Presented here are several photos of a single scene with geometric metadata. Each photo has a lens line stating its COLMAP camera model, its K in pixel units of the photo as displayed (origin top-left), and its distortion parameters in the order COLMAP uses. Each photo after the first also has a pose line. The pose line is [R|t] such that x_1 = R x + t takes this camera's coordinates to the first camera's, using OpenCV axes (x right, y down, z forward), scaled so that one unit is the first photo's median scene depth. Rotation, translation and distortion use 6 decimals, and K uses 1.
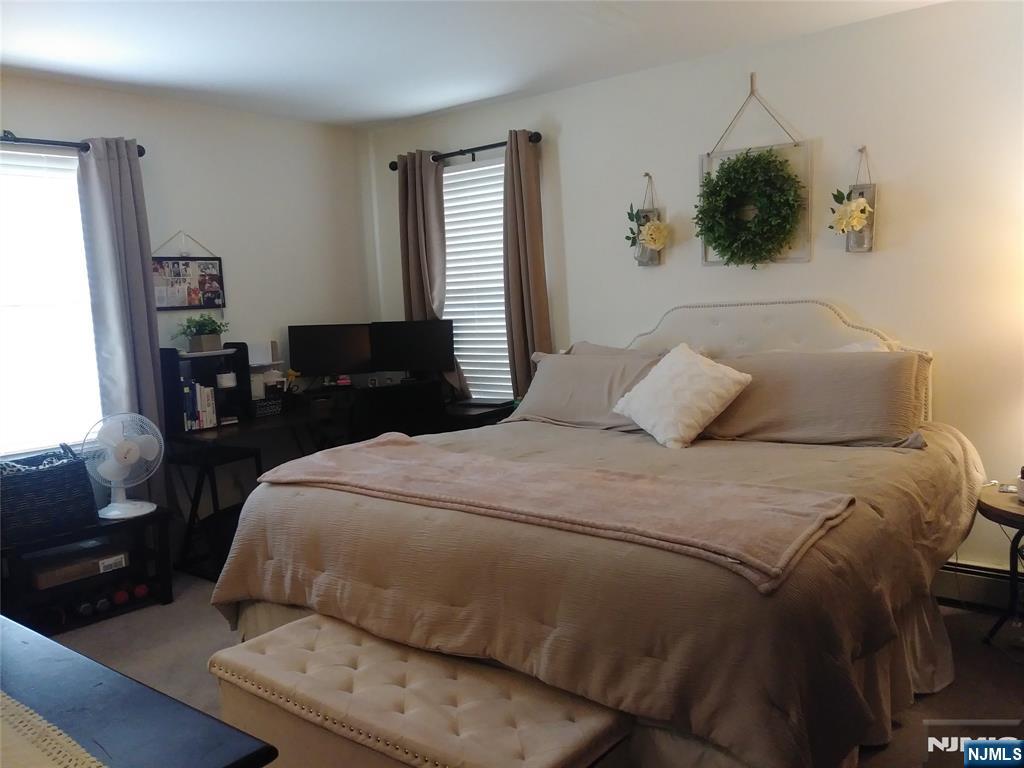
lens RADIAL K [[828.2, 0, 512.5], [0, 828.2, 384.1], [0, 0, 1]] dist [0.046479, -0.072784]
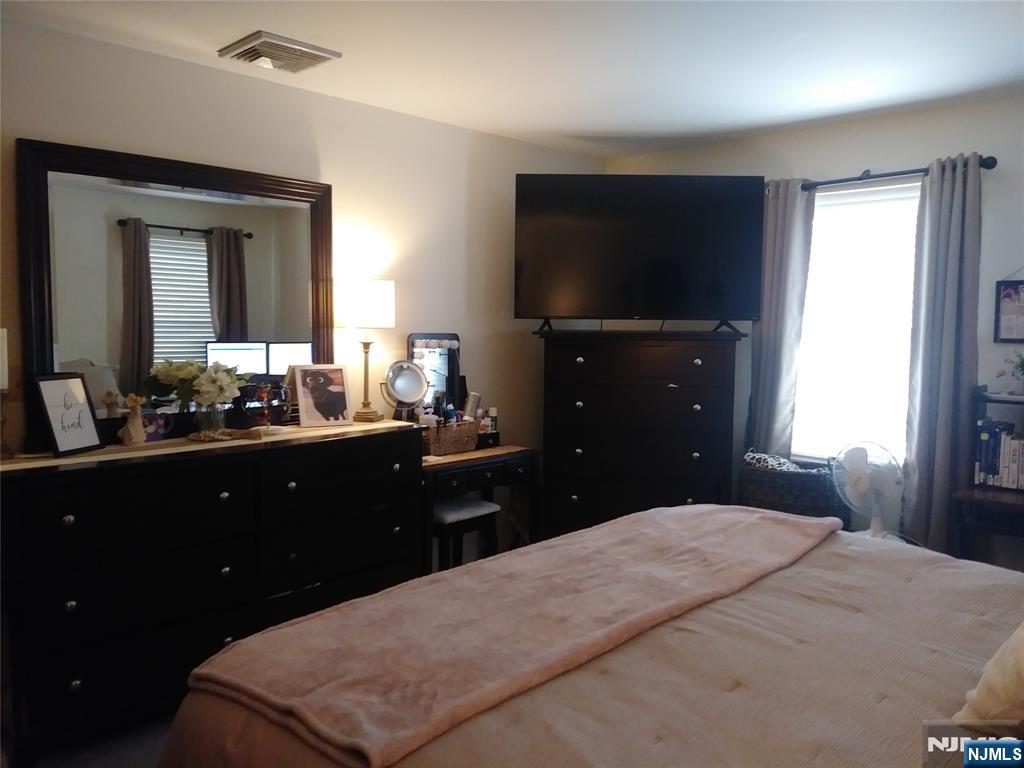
lens RADIAL K [[828.2, 0, 511.8], [0, 828.2, 385.5], [0, 0, 1]] dist [0.046479, -0.072784]
pose [[-0.079099, 0.124431, -0.989070, 0.485992], [-0.113505, 0.984602, 0.132946, -0.103070], [0.990384, 0.122781, -0.063757, 0.563177]]
